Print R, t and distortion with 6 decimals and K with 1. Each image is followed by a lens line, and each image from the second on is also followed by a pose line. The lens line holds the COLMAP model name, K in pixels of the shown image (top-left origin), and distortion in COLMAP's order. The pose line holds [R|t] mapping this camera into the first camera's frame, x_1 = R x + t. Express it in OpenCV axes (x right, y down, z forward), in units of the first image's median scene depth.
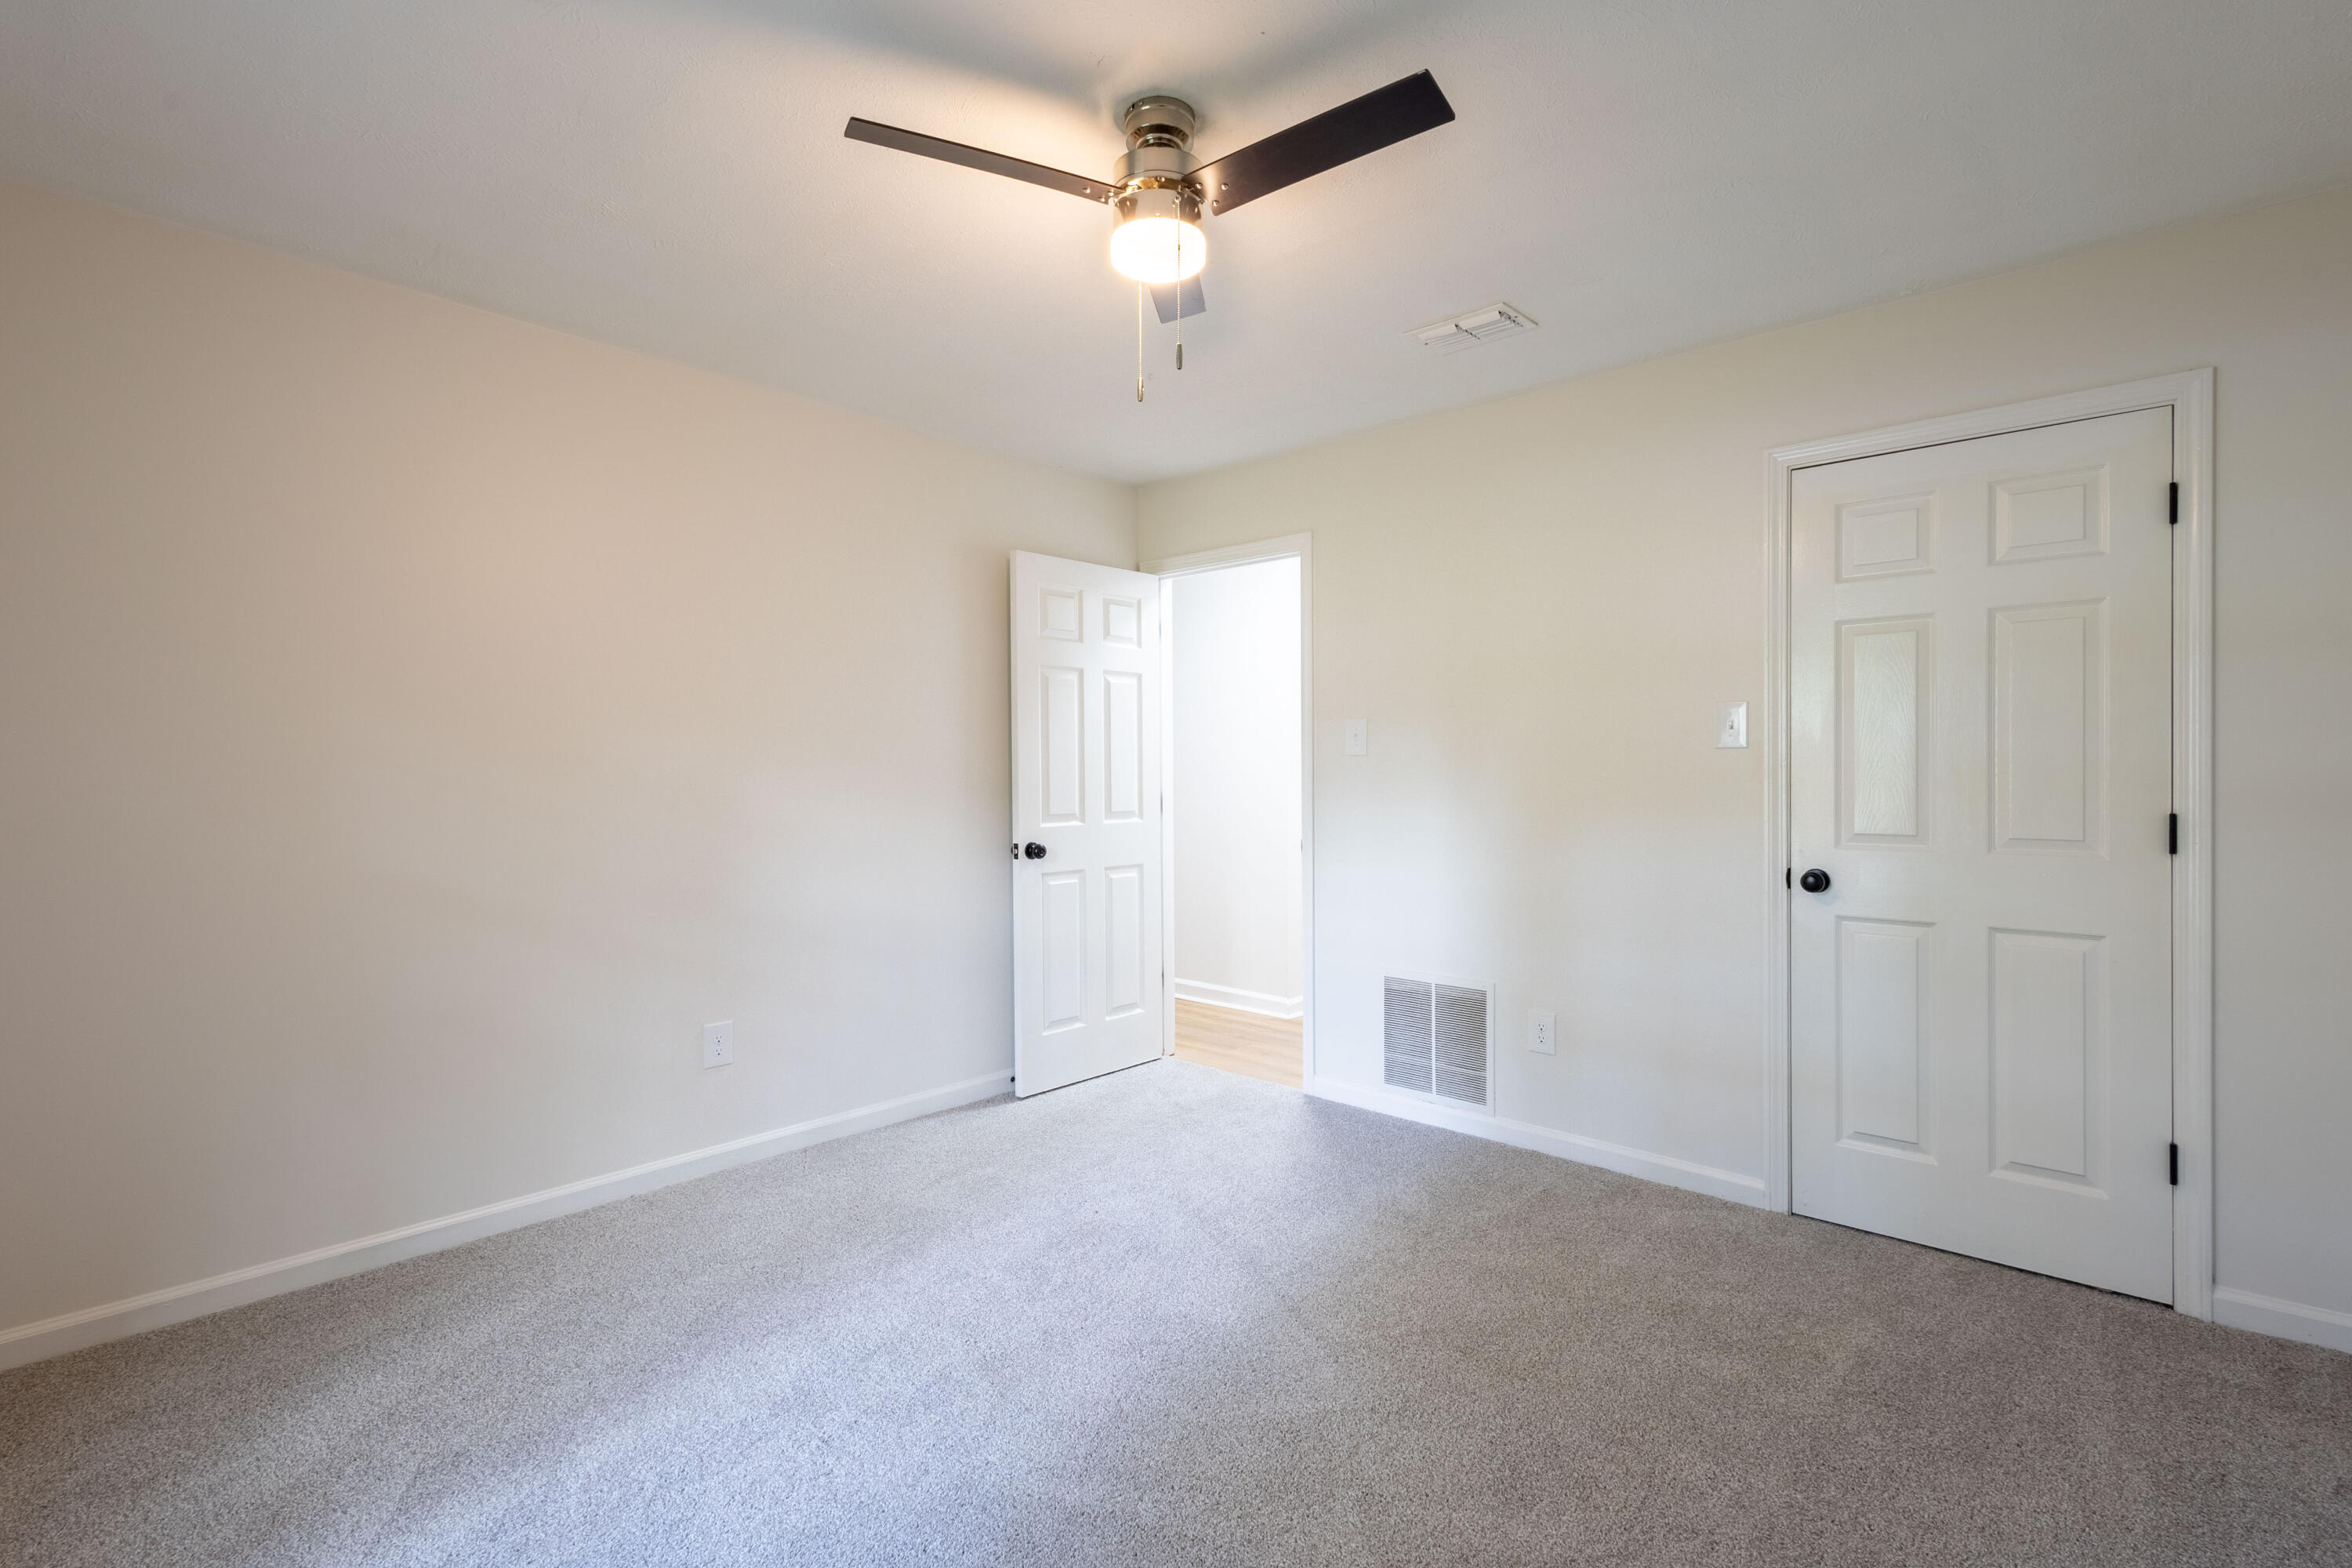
lens RADIAL K [[1074.7, 0, 1178.7], [0, 1074.7, 783.0], [0, 0, 1]] dist [0.015639, -0.008075]
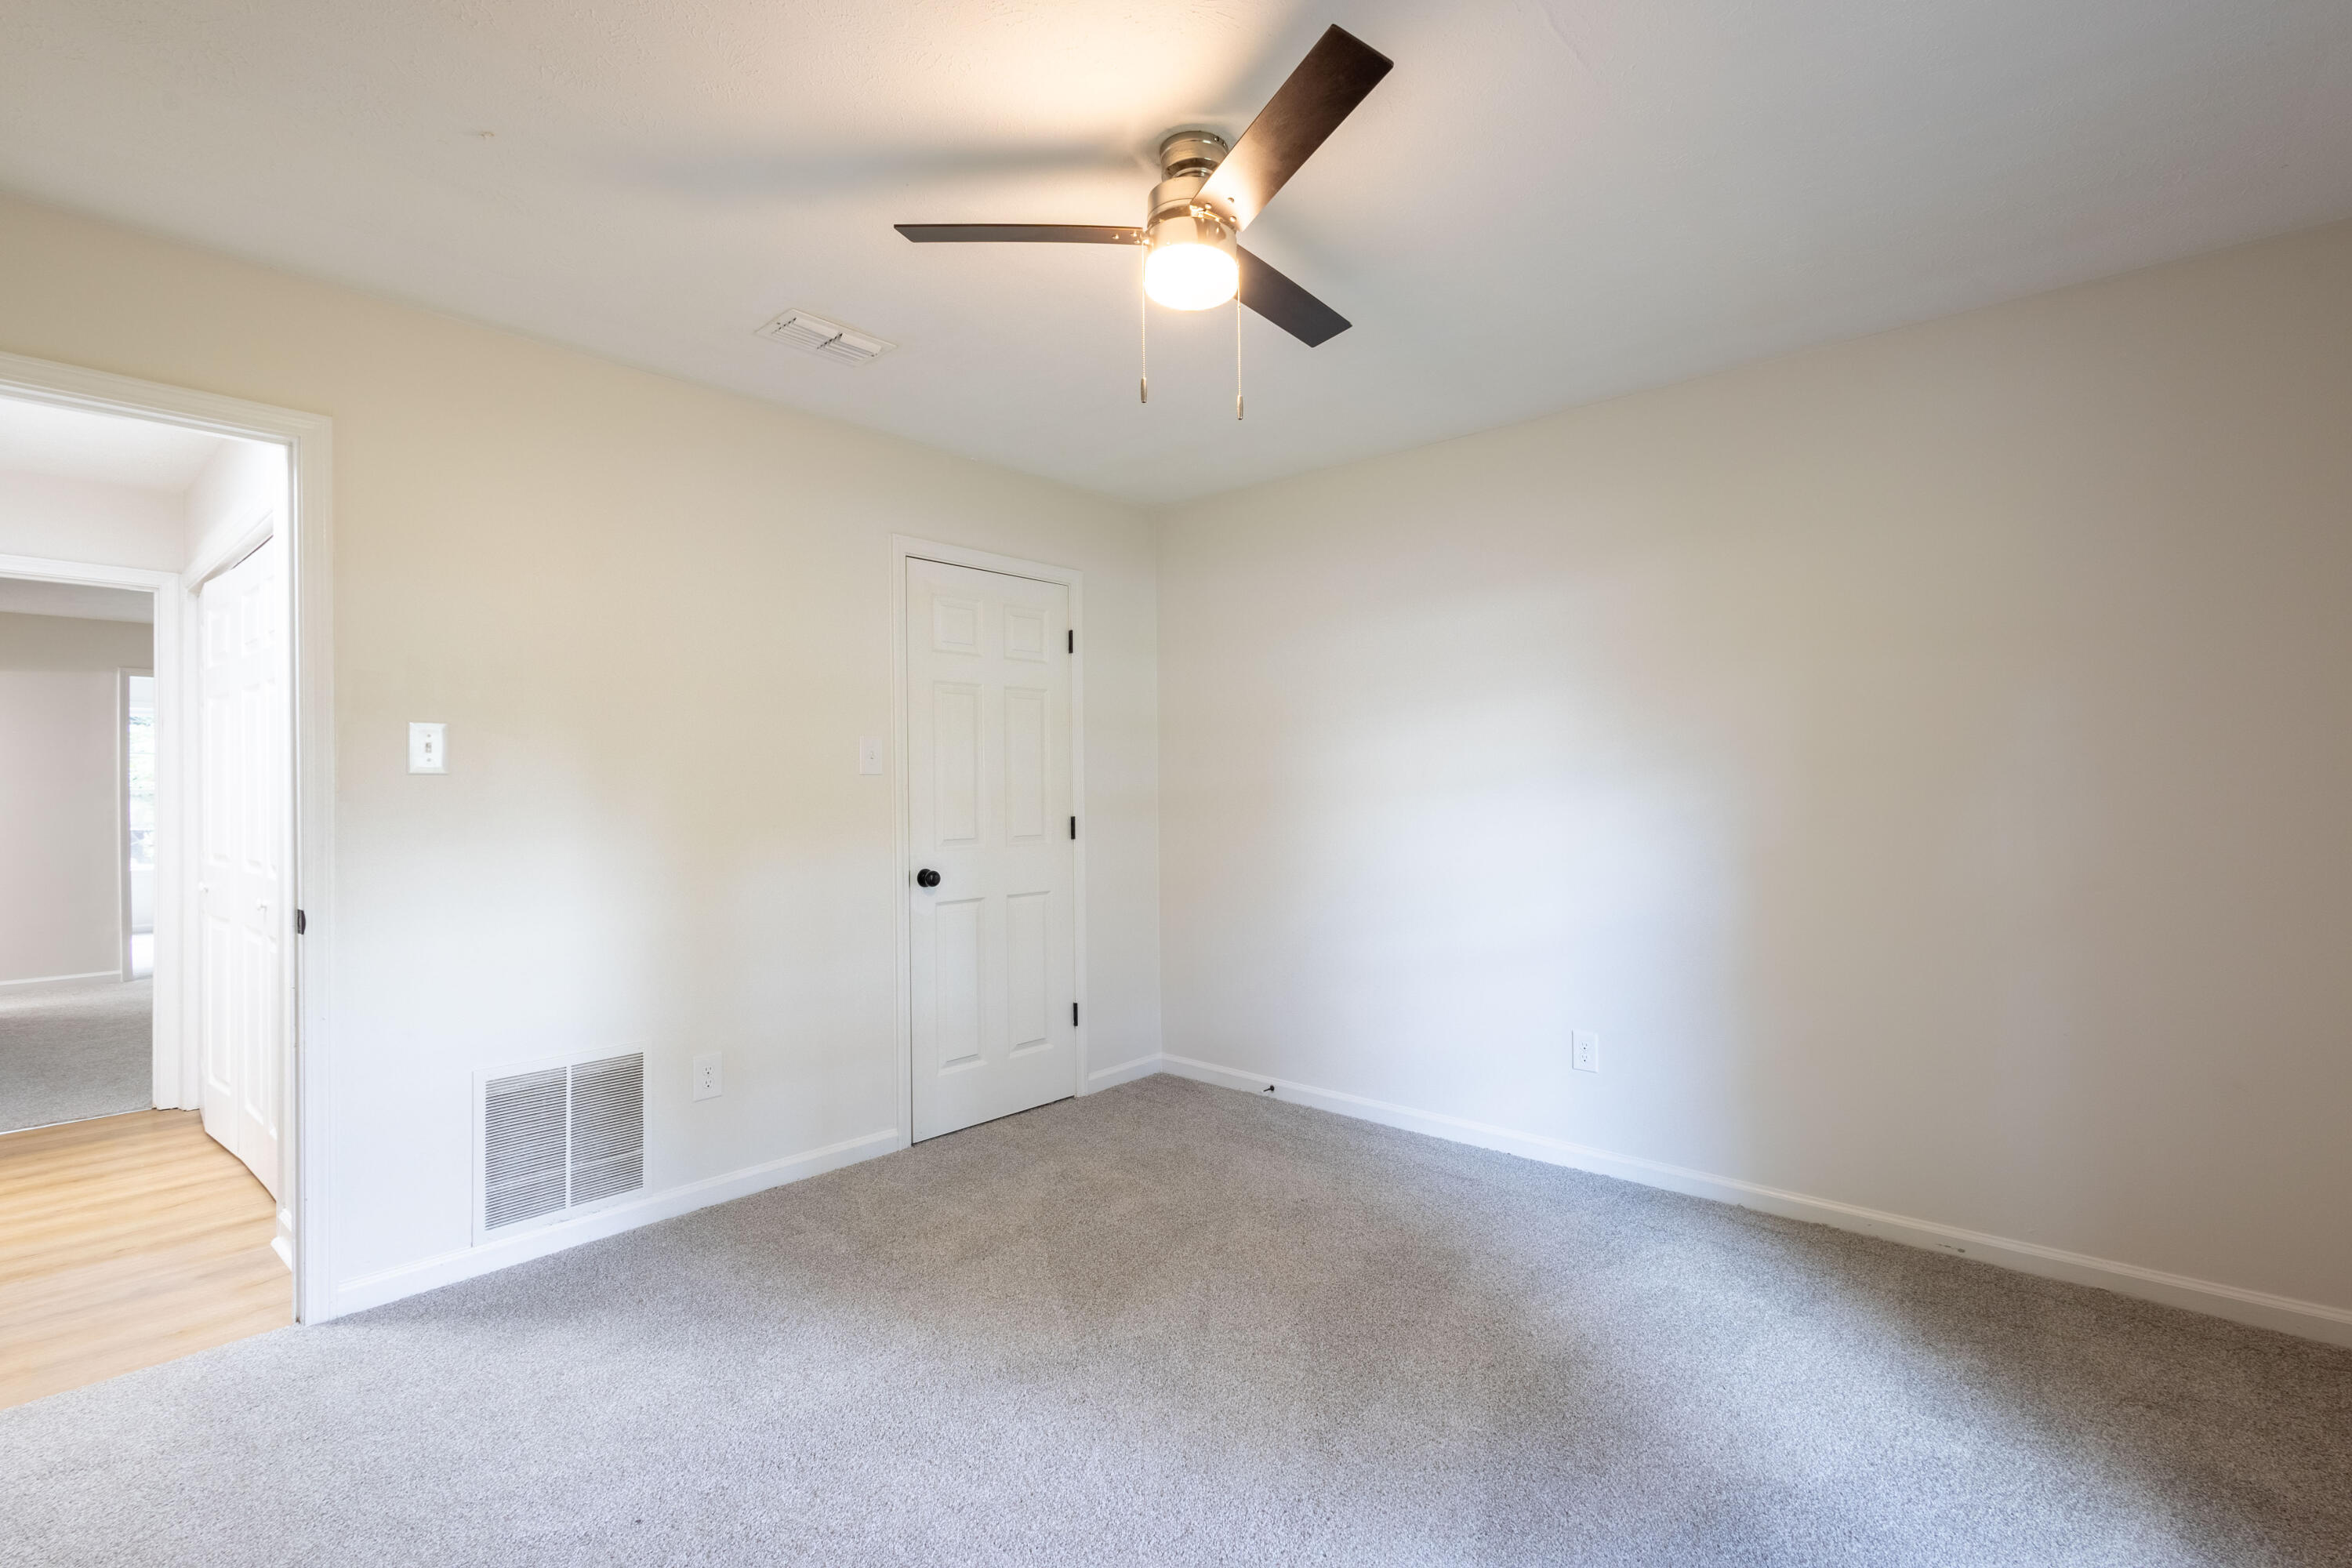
lens RADIAL K [[1079.5, 0, 1186.7], [0, 1079.5, 779.1], [0, 0, 1]] dist [0.011118, -0.000975]
pose [[-0.016645, 0.011472, 0.999796, -0.586325], [0.019056, 0.999756, -0.011154, -0.006399], [-0.999680, 0.018866, -0.016860, 0.577815]]
